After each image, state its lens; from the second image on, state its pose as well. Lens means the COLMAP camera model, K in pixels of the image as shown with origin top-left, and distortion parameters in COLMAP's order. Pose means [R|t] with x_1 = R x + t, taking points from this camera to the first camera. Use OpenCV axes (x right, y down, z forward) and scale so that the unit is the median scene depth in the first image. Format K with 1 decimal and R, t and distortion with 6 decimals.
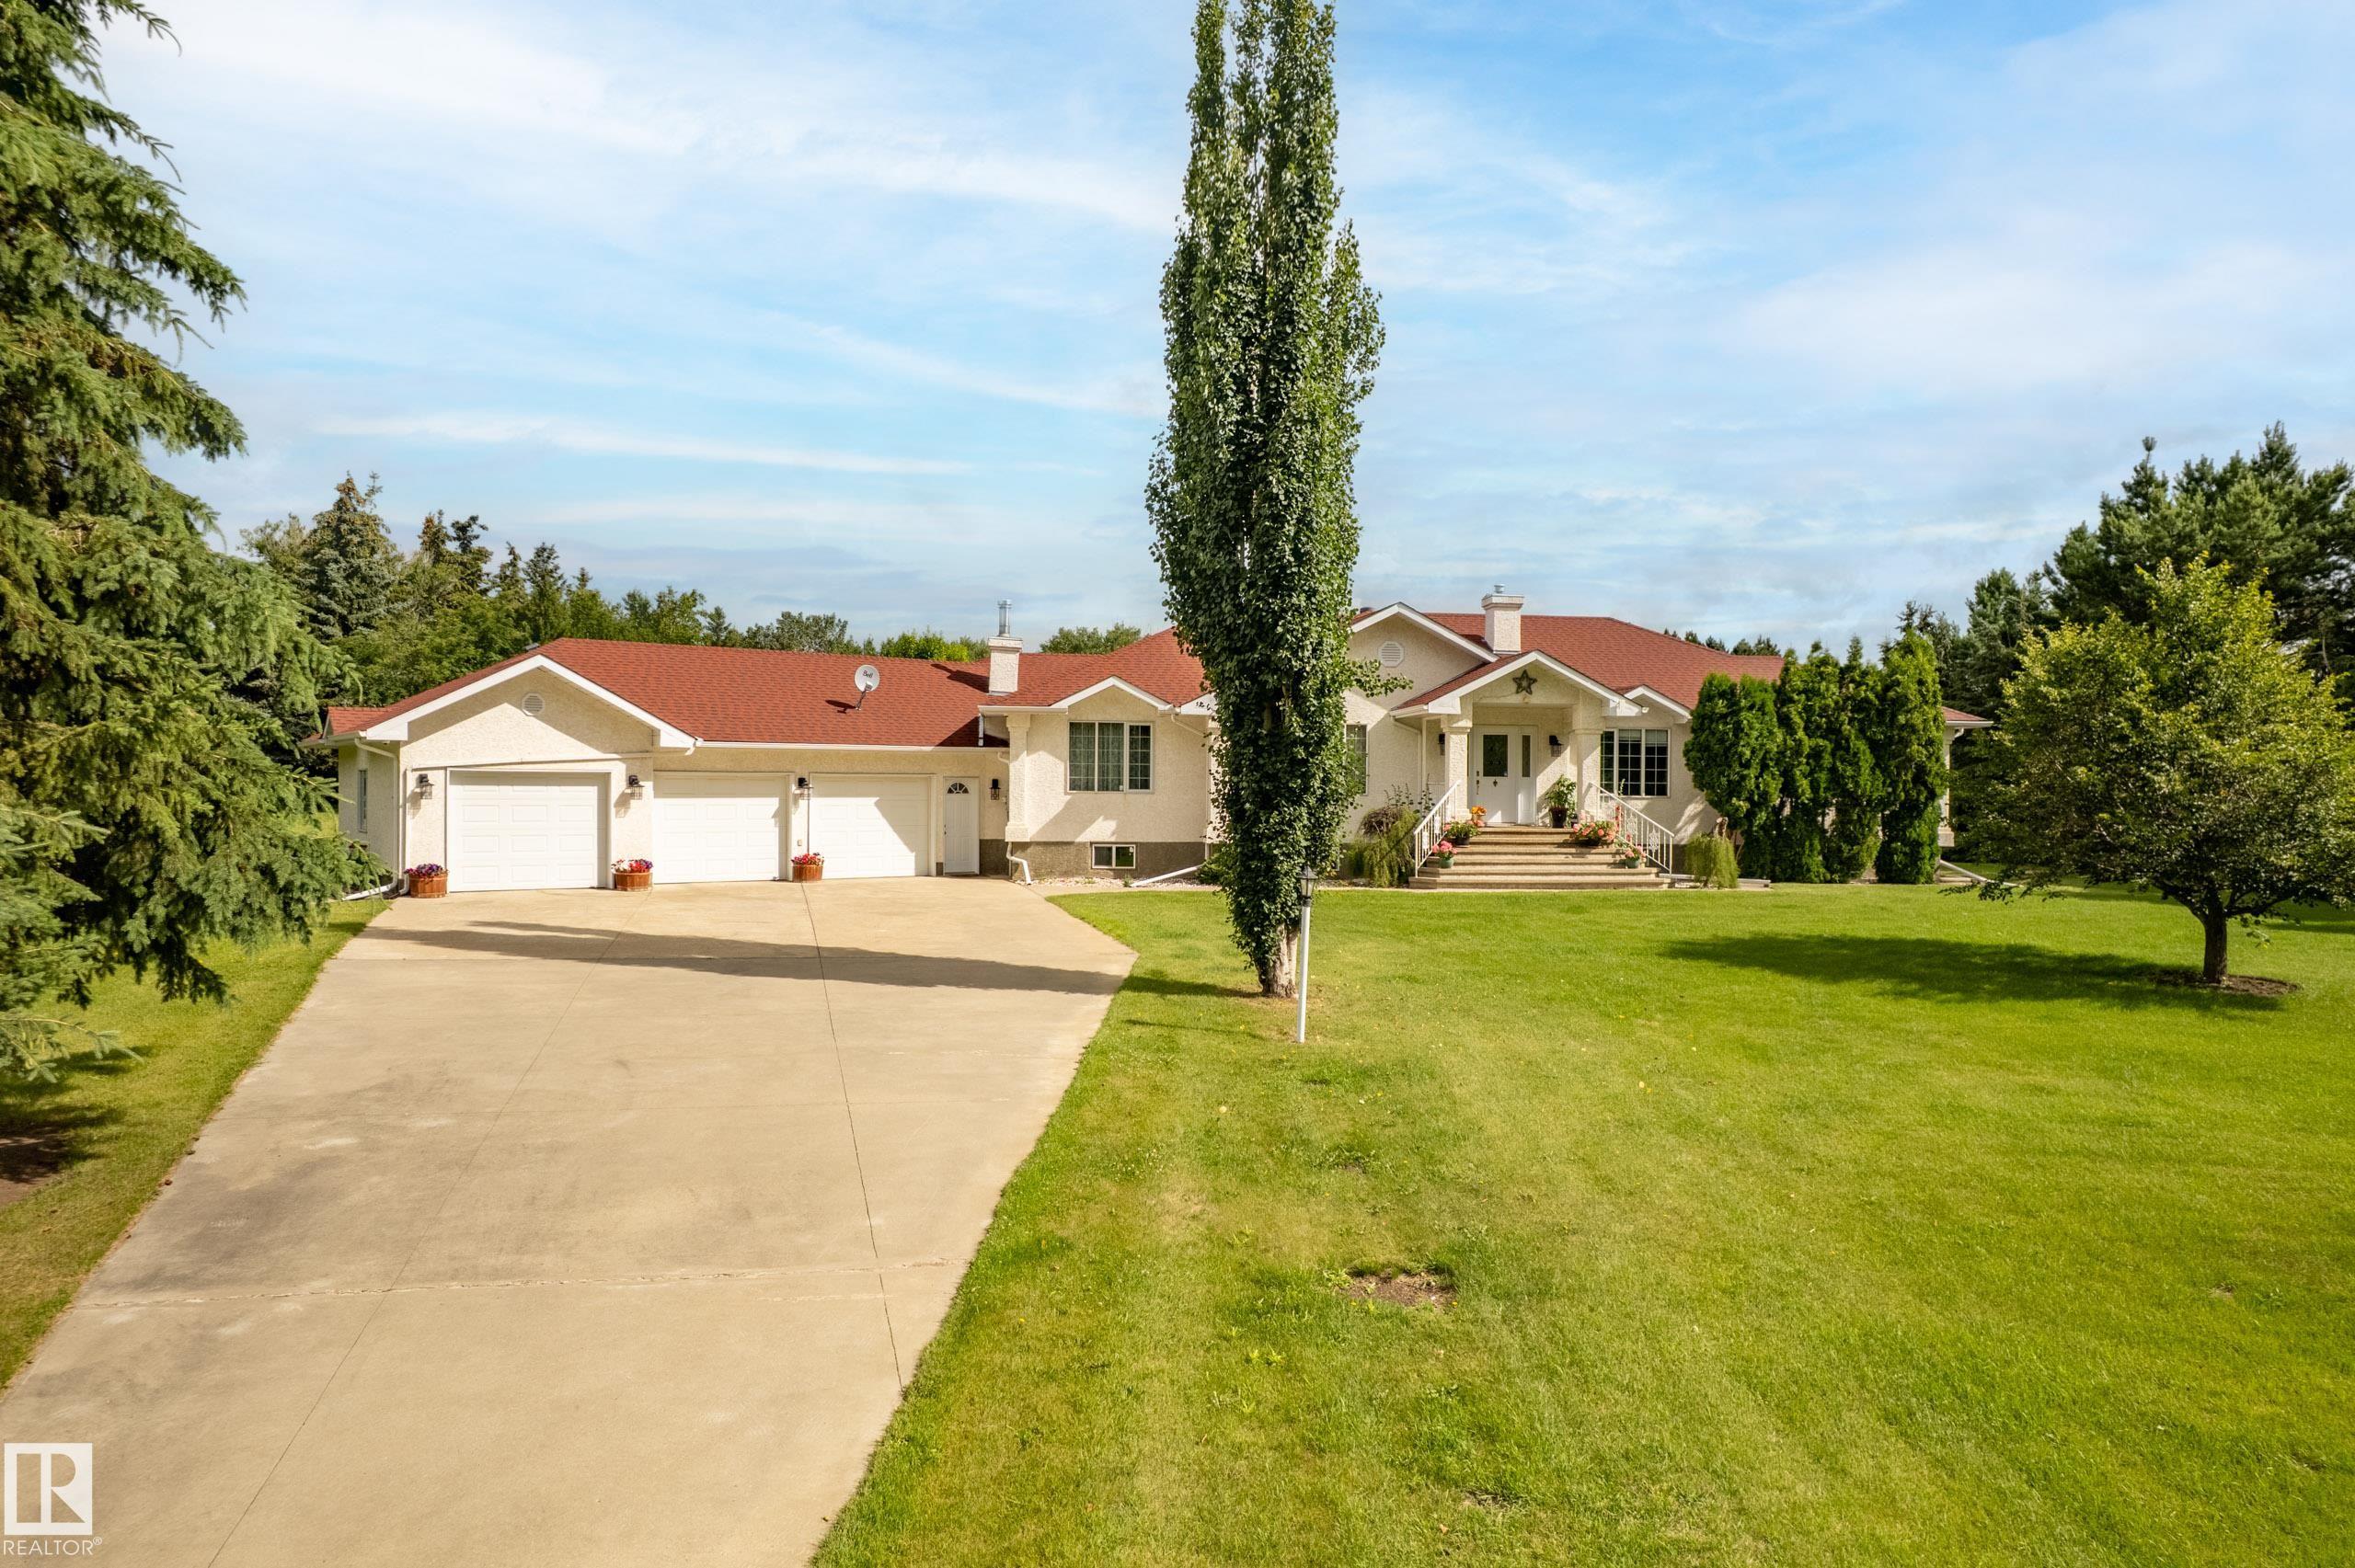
lens RADIAL K [[1493.1, 0, 1174.8], [0, 1493.1, 798.4], [0, 0, 1]] dist [-0.060094, 0.050843]
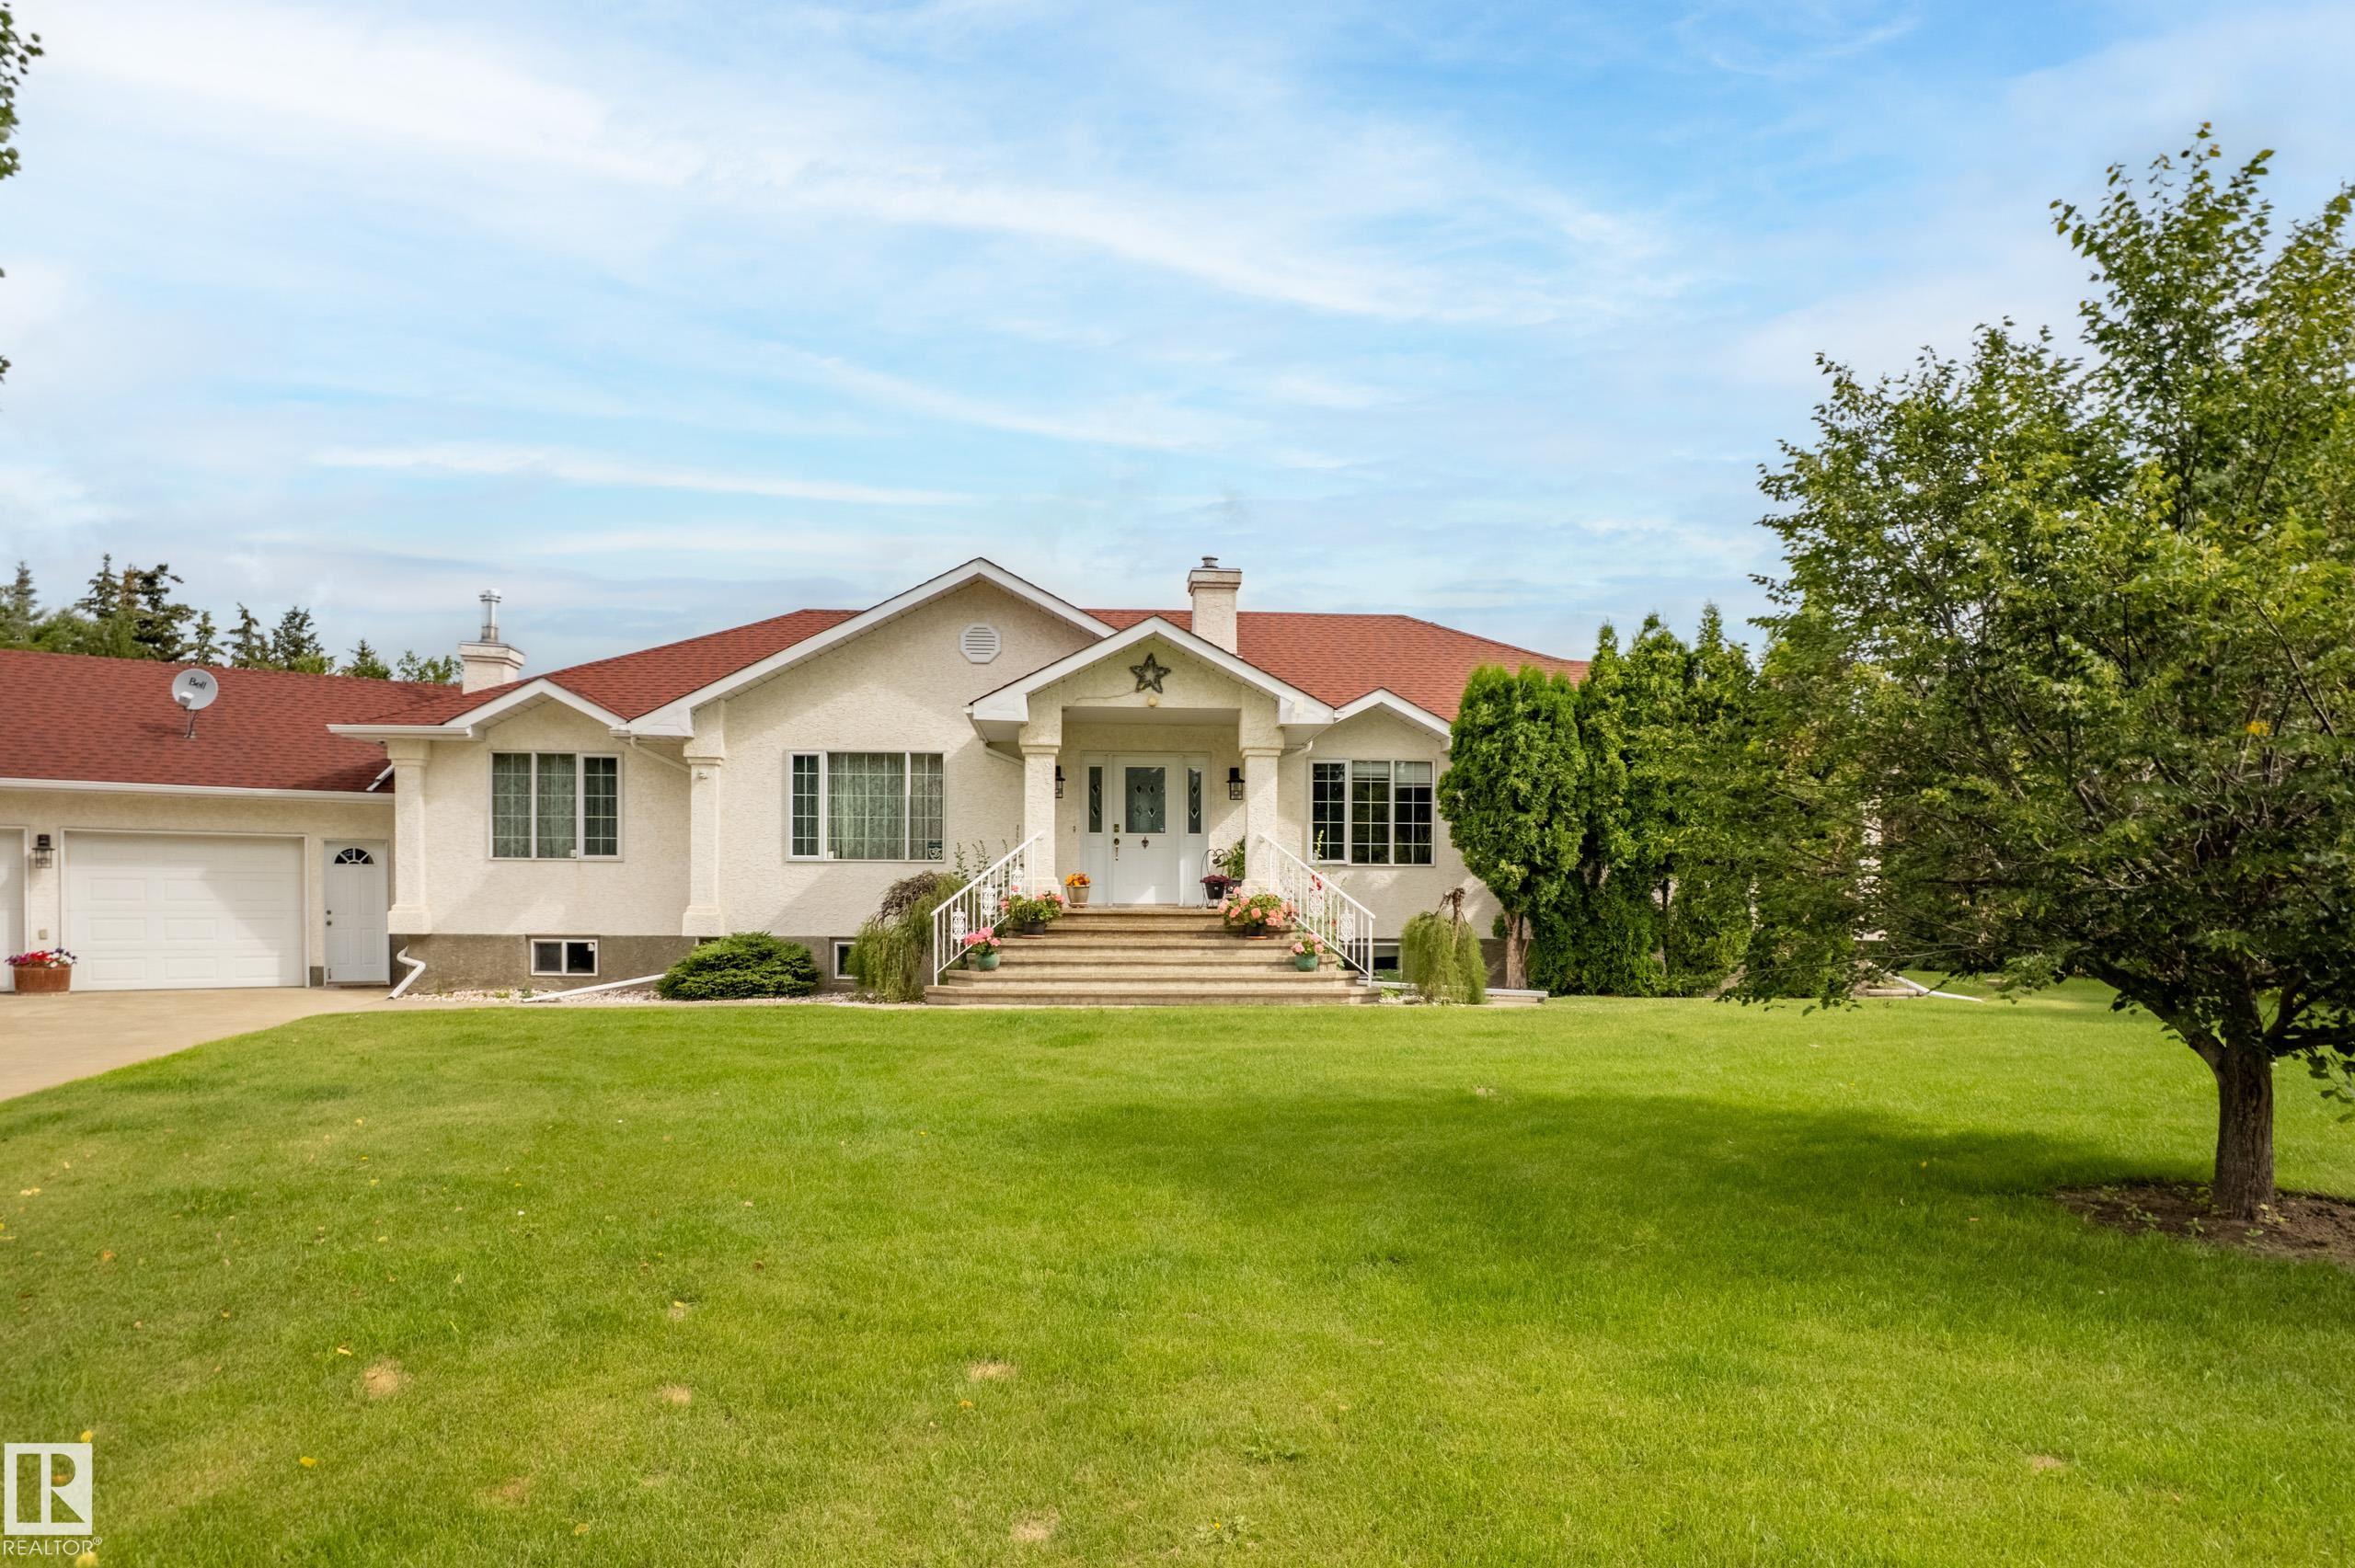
lens RADIAL K [[1551.8, 0, 1184.6], [0, 1551.8, 958.1], [0, 0, 1]] dist [-0.066286, 0.058013]
pose [[0.999596, -0.002251, -0.028350, 0.257900], [0.002858, 0.999767, 0.021377, 0.026141], [0.028295, -0.021449, 0.999369, 0.341428]]
